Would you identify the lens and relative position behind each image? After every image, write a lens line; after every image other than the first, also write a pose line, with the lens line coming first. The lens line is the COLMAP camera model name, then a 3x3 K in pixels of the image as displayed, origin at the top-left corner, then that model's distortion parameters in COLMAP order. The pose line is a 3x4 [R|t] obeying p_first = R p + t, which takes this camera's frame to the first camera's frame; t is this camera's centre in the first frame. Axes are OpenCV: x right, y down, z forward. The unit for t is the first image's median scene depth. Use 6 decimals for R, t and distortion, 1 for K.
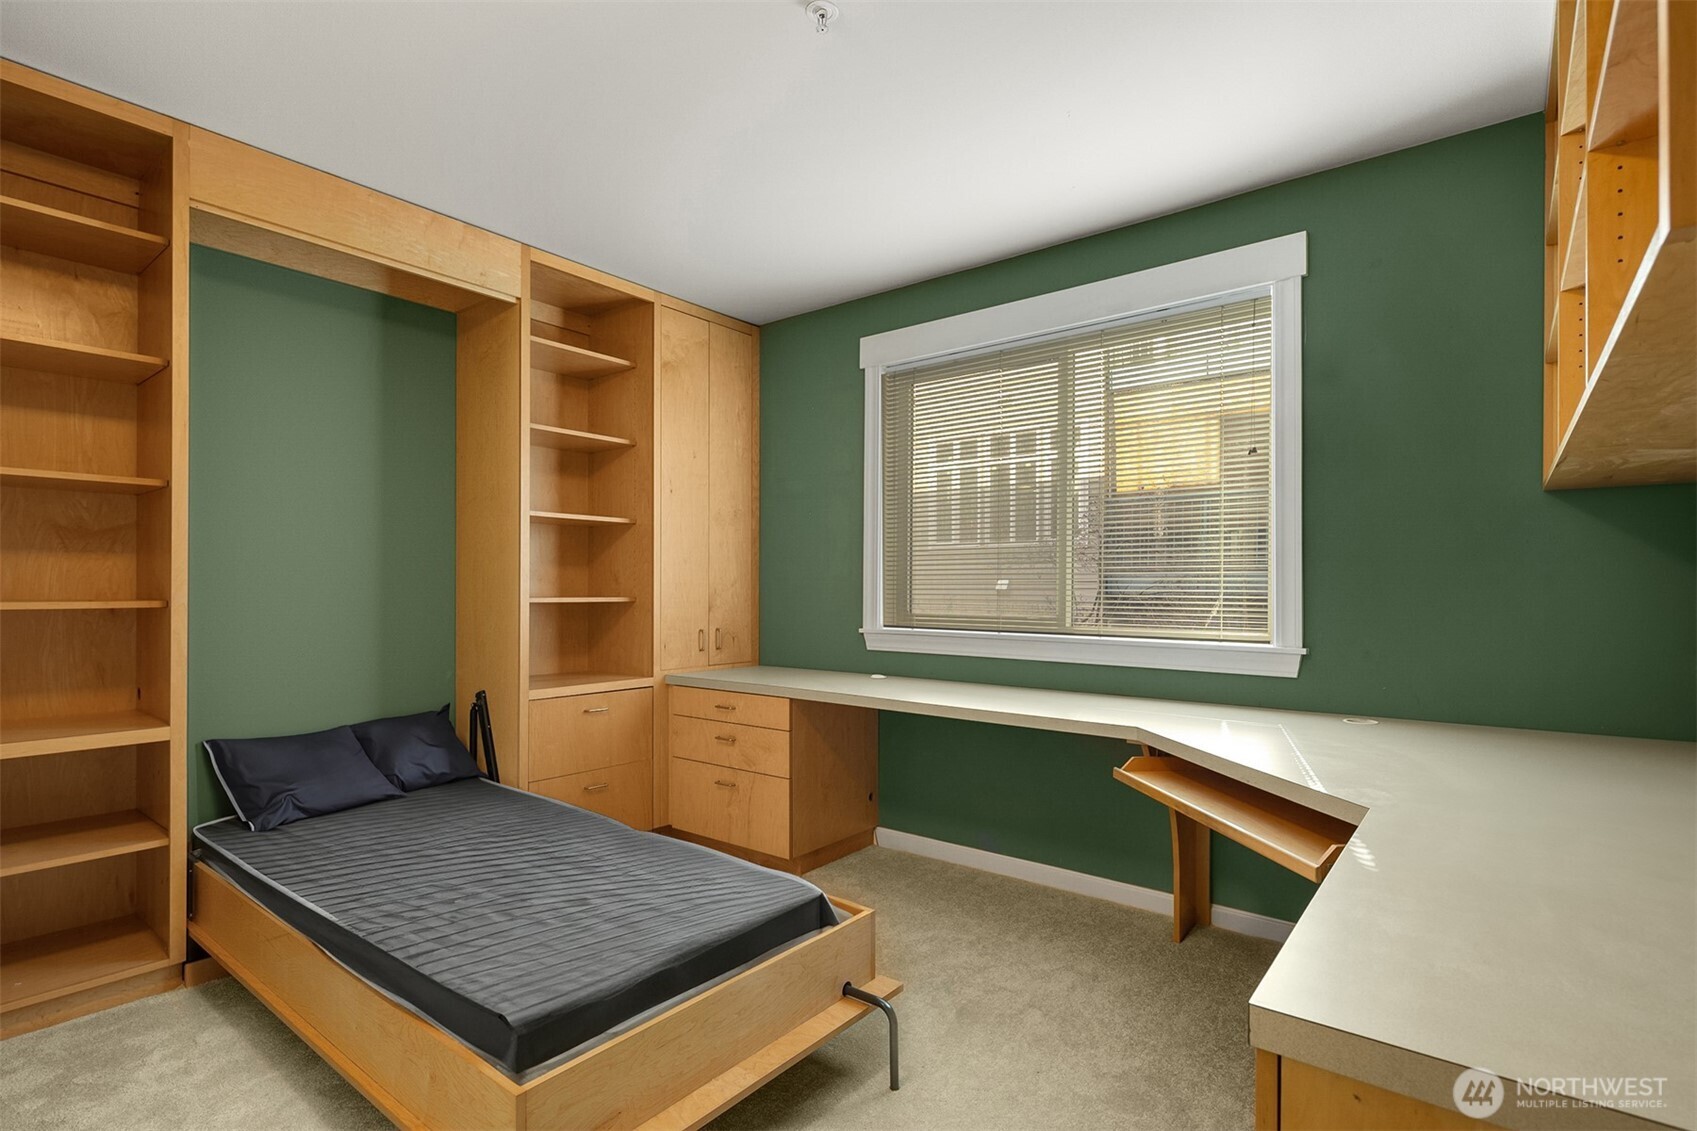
lens RADIAL K [[825.3, 0, 841.0], [0, 825.3, 576.5], [0, 0, 1]] dist [0.005688, -0.003947]
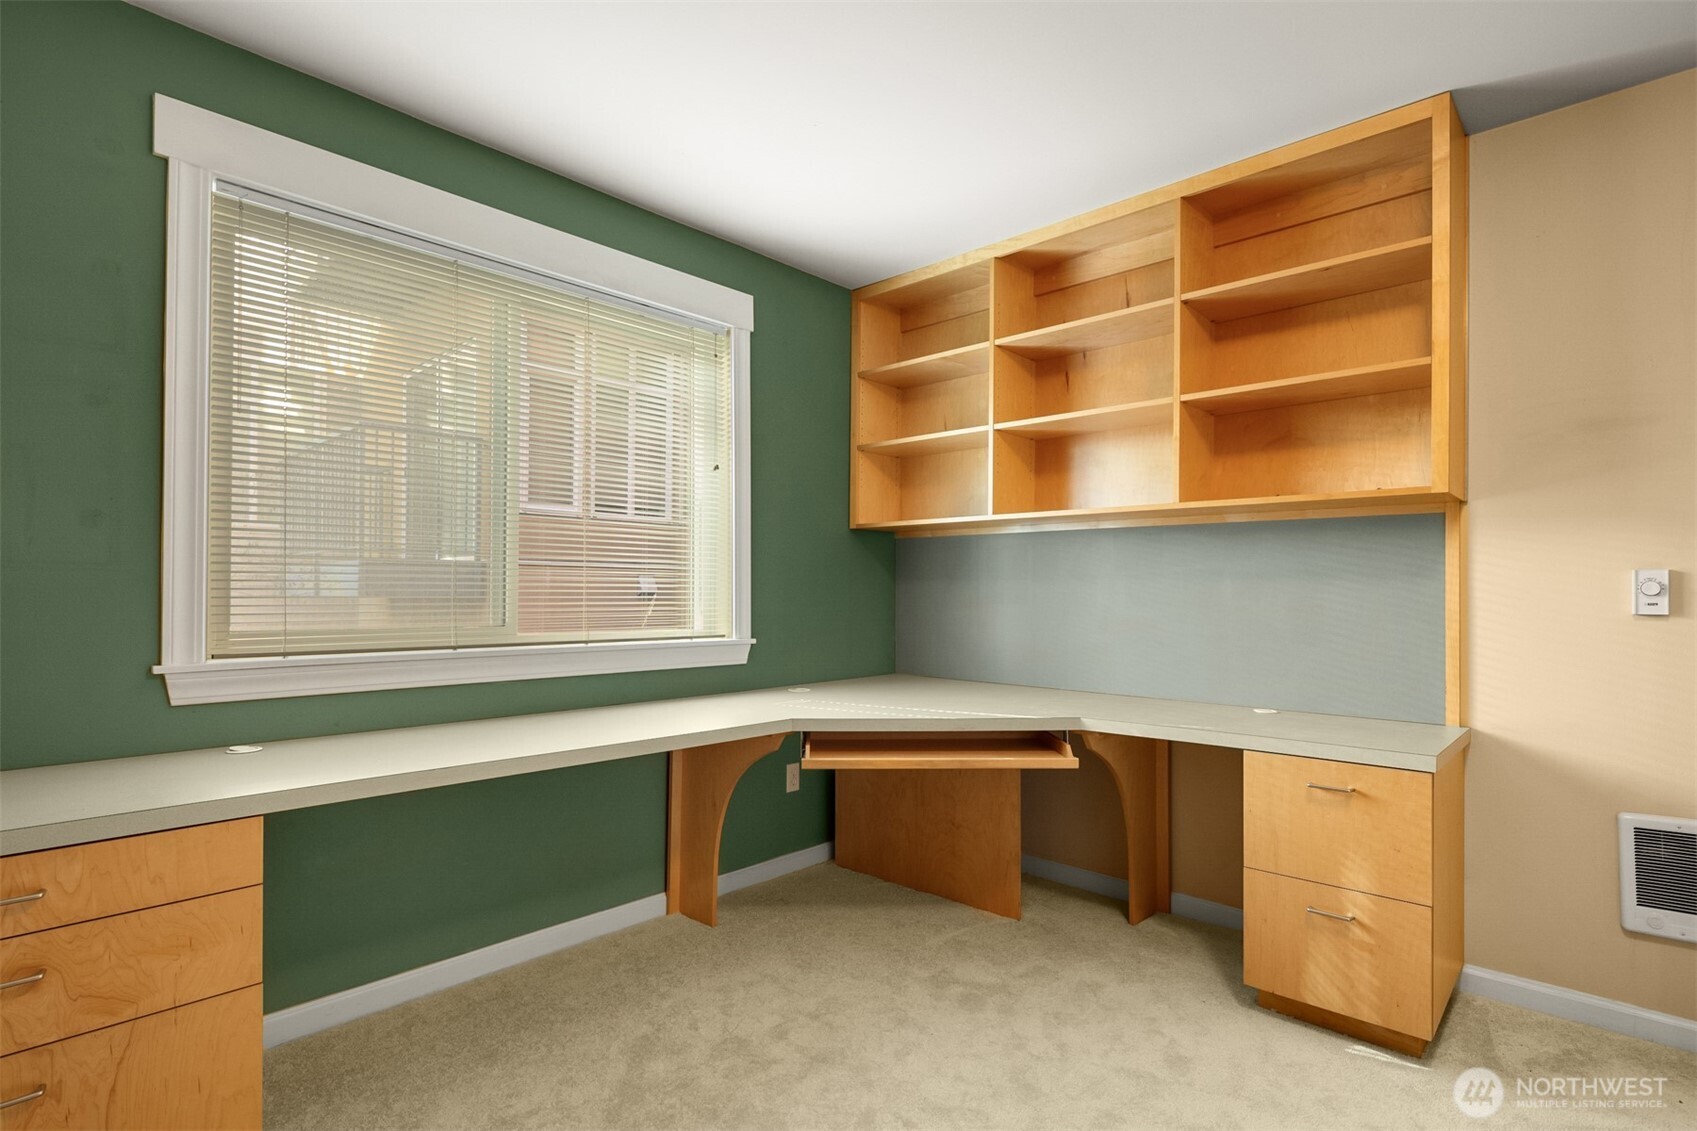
lens RADIAL K [[825.3, 0, 840.1], [0, 825.3, 577.8], [0, 0, 1]] dist [0.005688, -0.003947]
pose [[0.091206, 0.011198, 0.995769, -0.517539], [-0.021678, 0.999722, -0.009257, 0.005019], [-0.995596, -0.020742, 0.091424, 0.622433]]
